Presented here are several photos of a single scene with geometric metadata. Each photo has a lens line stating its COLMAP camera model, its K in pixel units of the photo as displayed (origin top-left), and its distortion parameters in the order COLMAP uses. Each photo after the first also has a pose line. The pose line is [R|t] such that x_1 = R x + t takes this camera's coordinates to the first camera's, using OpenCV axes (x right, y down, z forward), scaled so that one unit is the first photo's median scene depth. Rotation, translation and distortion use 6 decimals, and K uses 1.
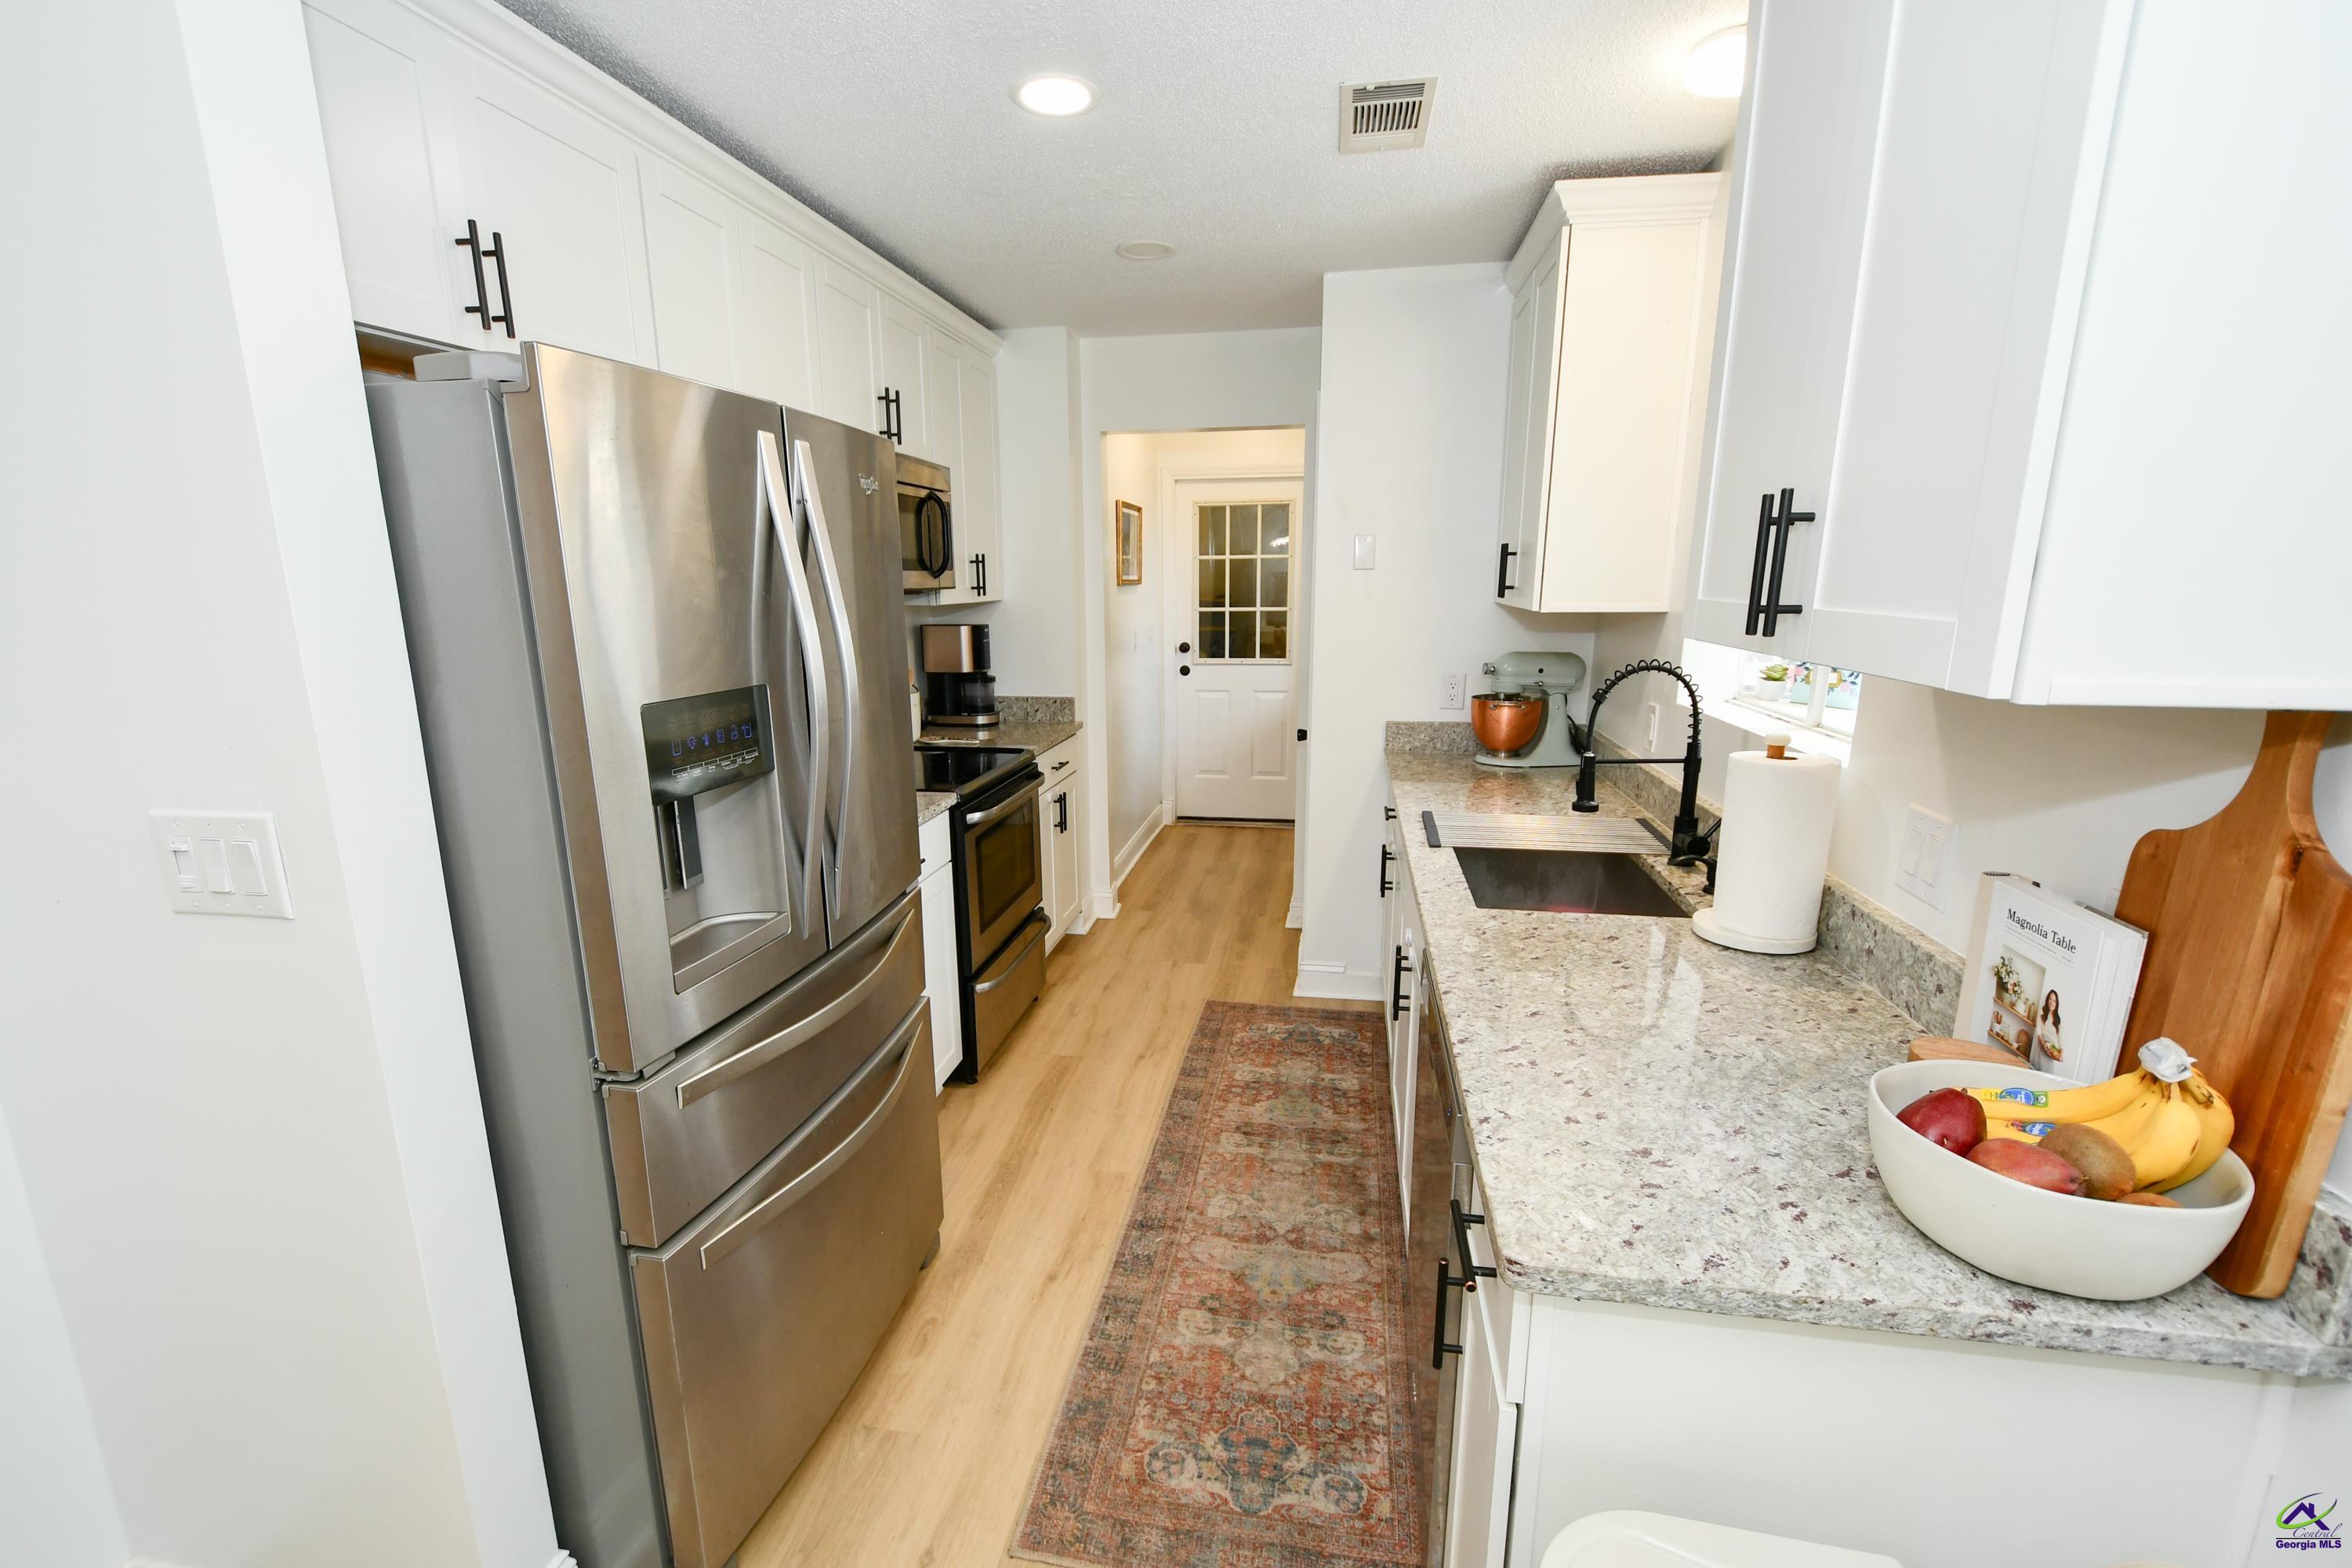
lens RADIAL K [[1030.0, 0, 1146.6], [0, 1030.0, 819.7], [0, 0, 1]] dist [-0.001289, -0.002056]
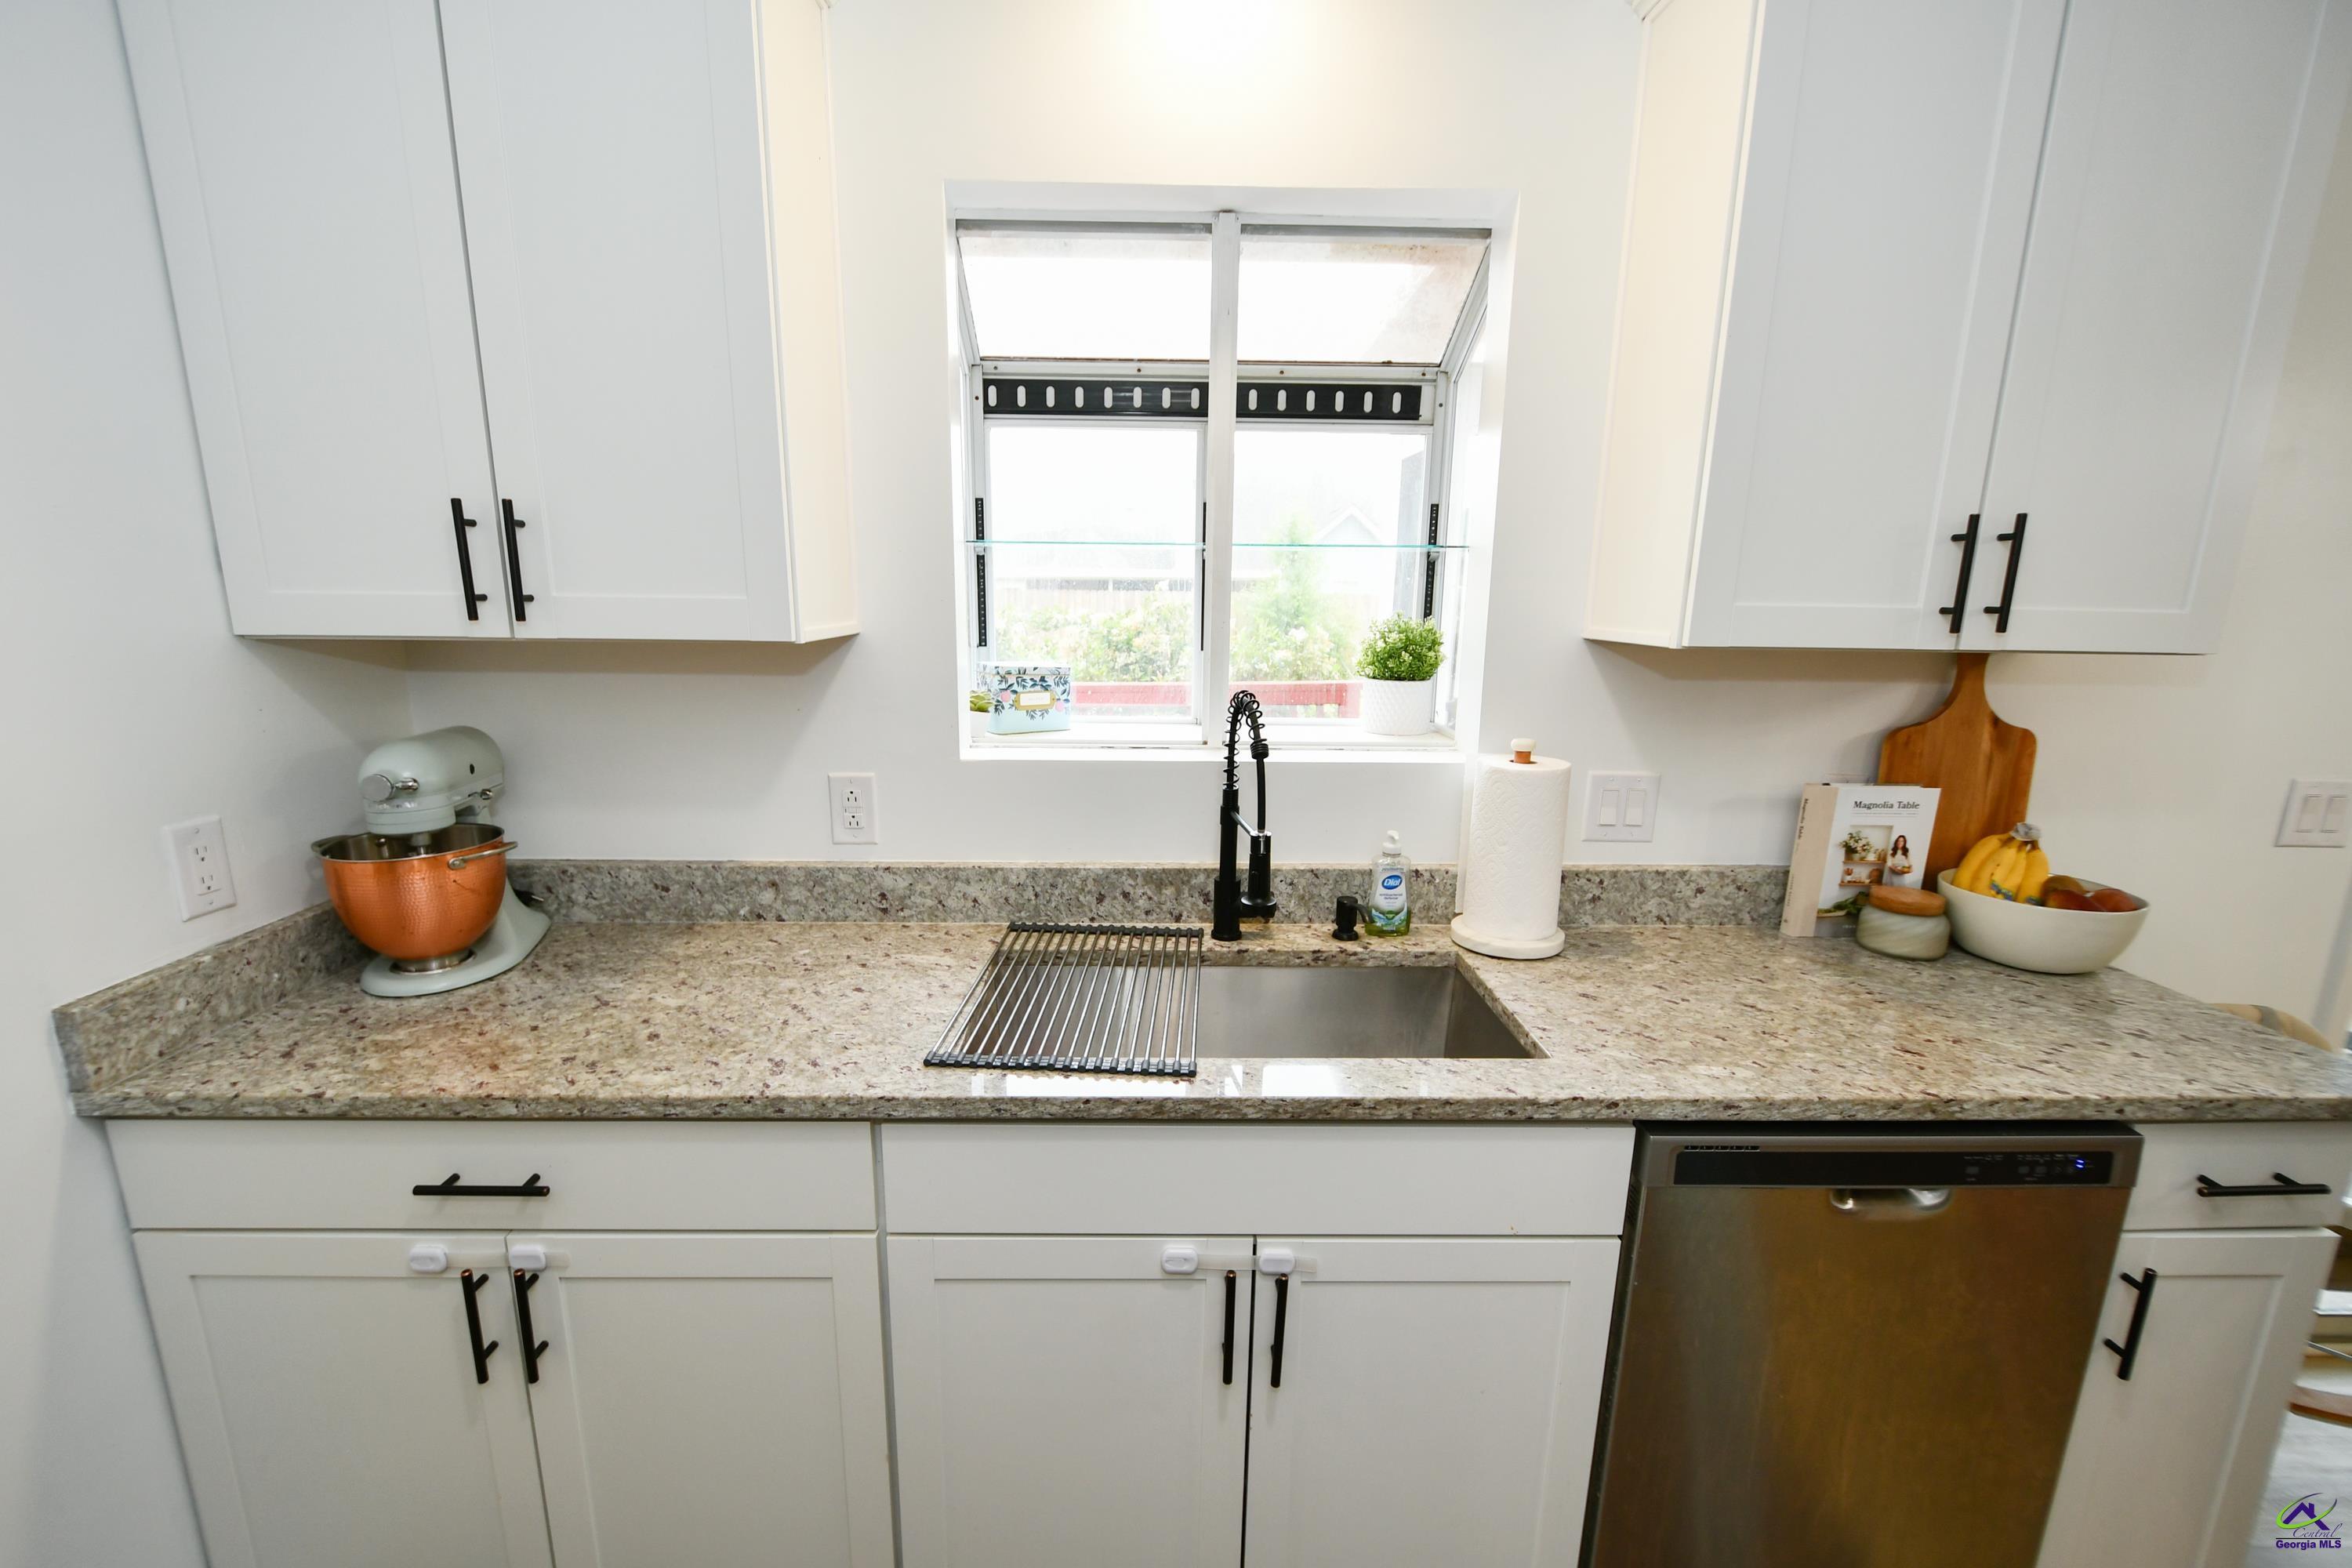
lens RADIAL K [[1027.2, 0, 1146.8], [0, 1027.2, 815.7], [0, 0, 1]] dist [0.004639, -0.006297]
pose [[-0.198102, -0.208829, 0.957677, -0.206508], [0.218419, 0.943070, 0.250825, -0.246539], [-0.955536, 0.258864, -0.141212, 1.079229]]
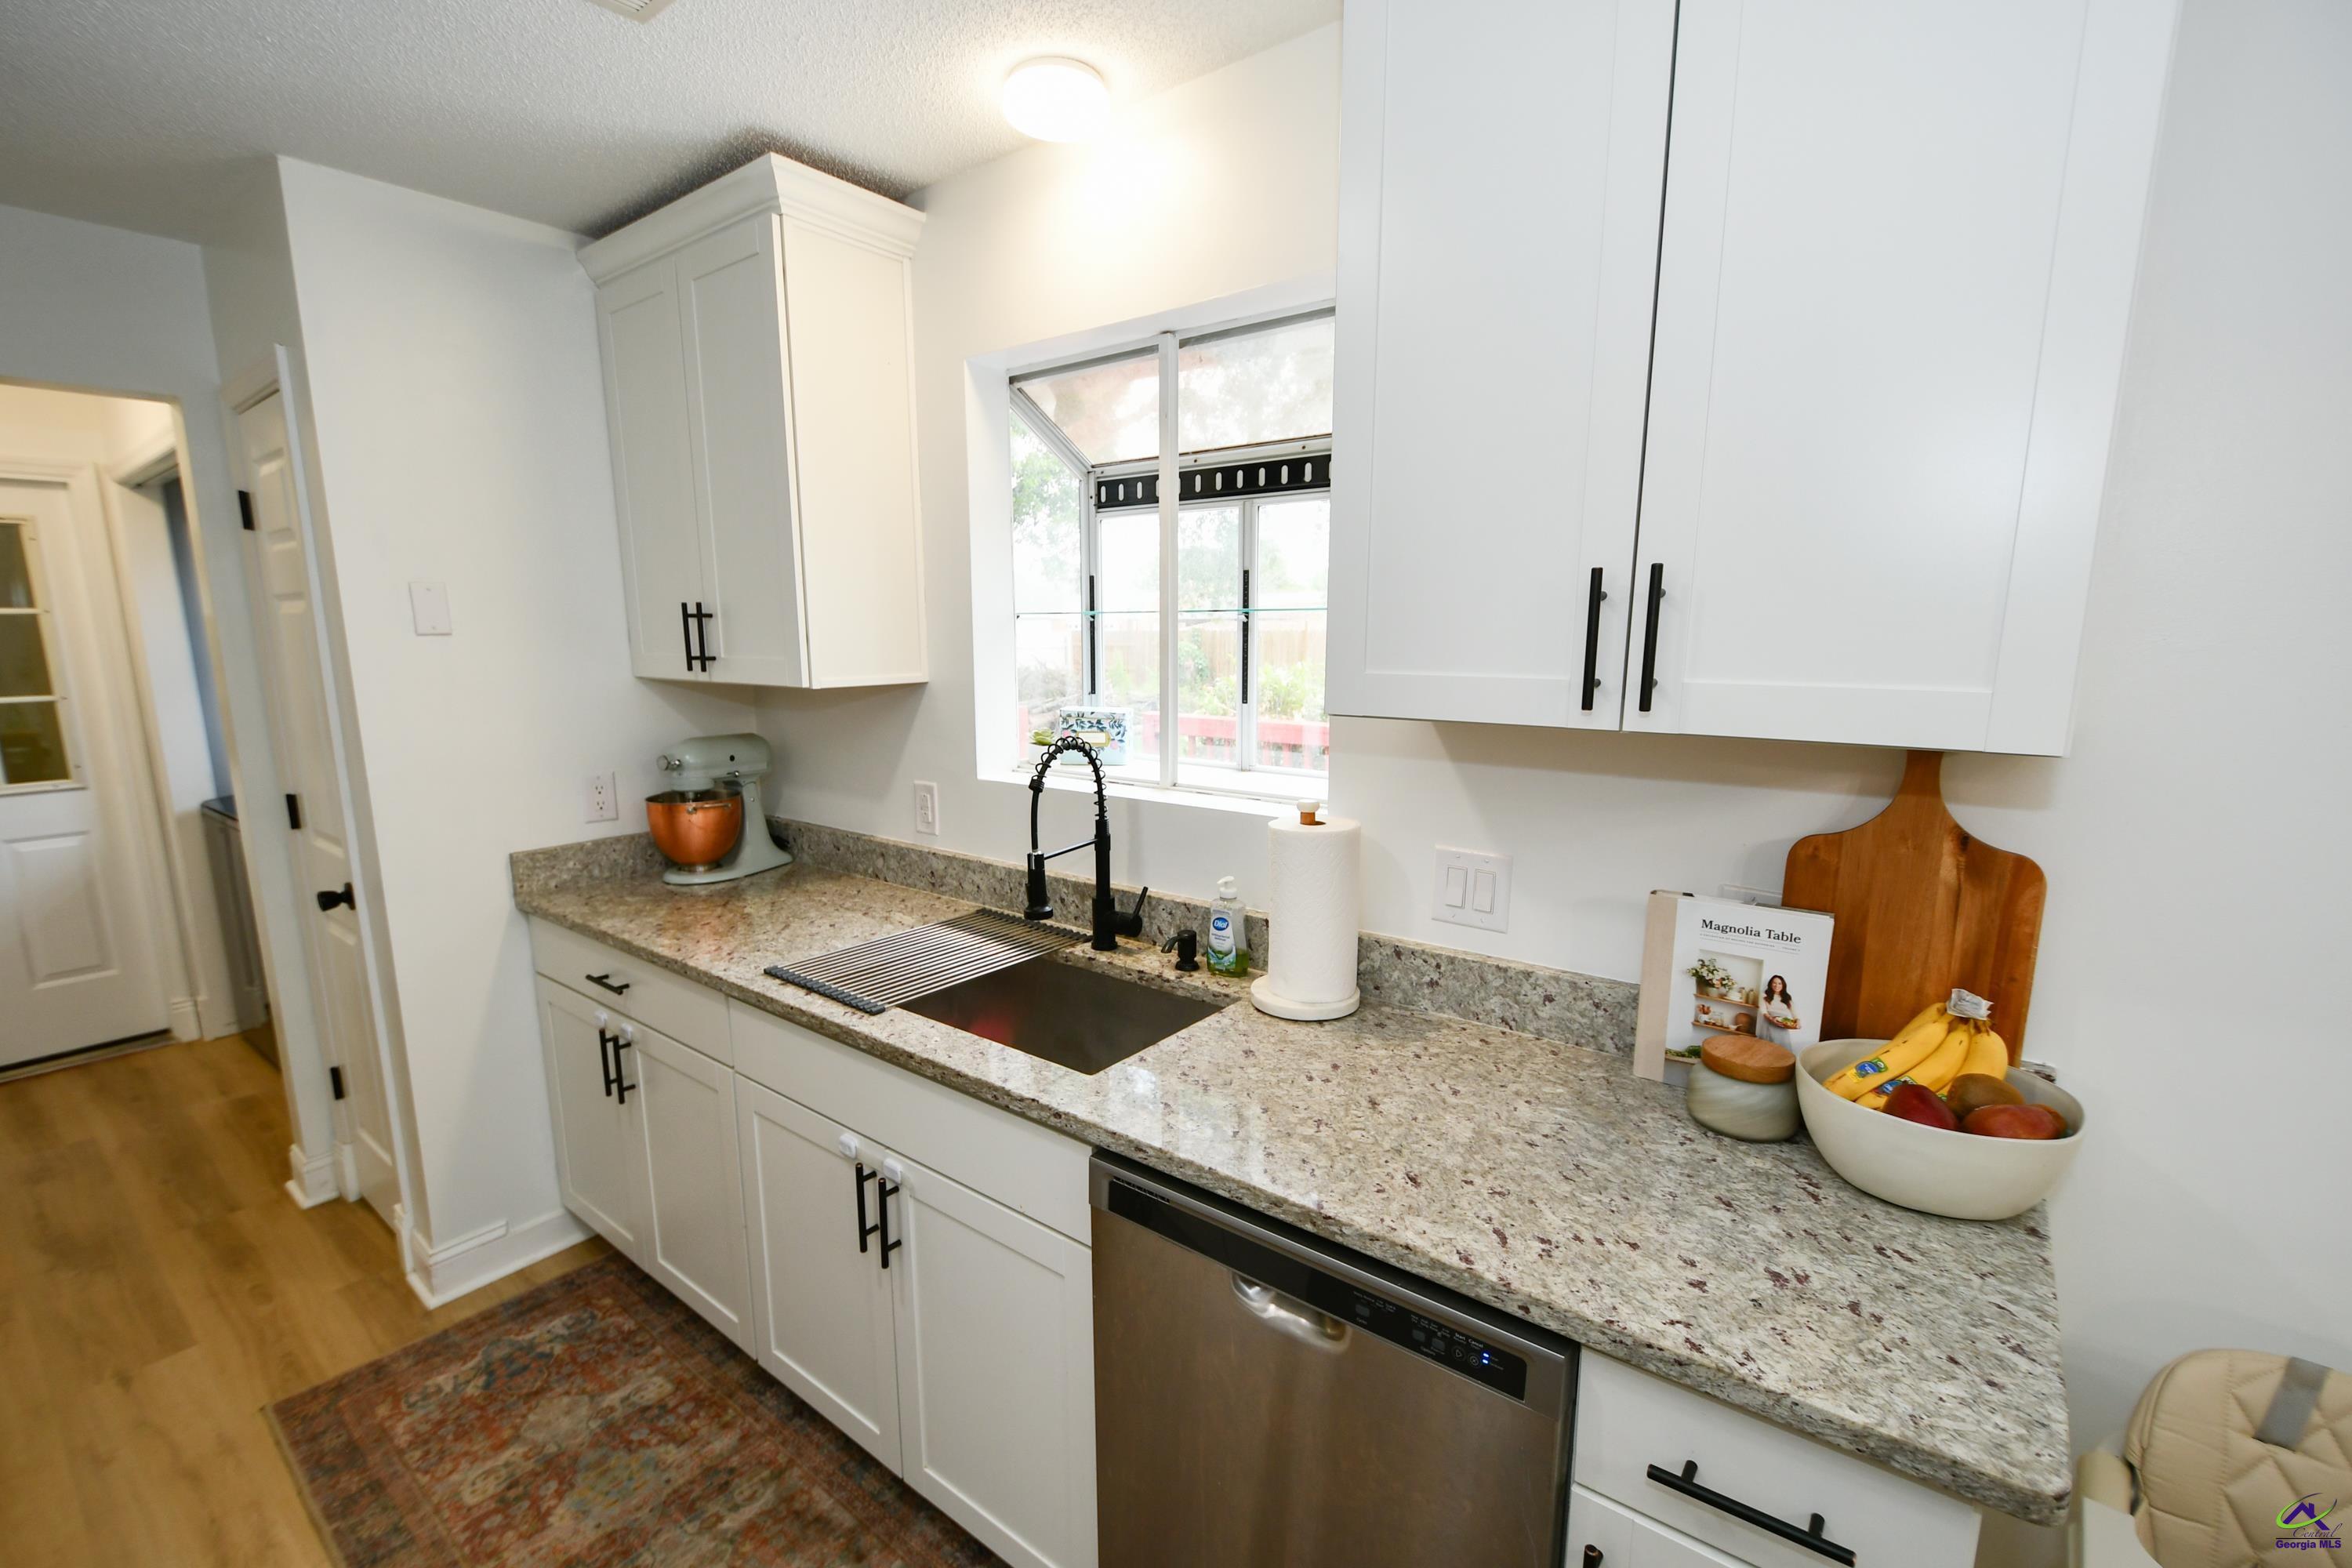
lens RADIAL K [[1027.2, 0, 1146.8], [0, 1027.2, 815.7], [0, 0, 1]] dist [0.004639, -0.006297]
pose [[0.472649, -0.153617, 0.867758, -0.241110], [0.205034, 0.976836, 0.061250, -0.116266], [-0.857067, 0.148971, 0.493198, 0.456991]]
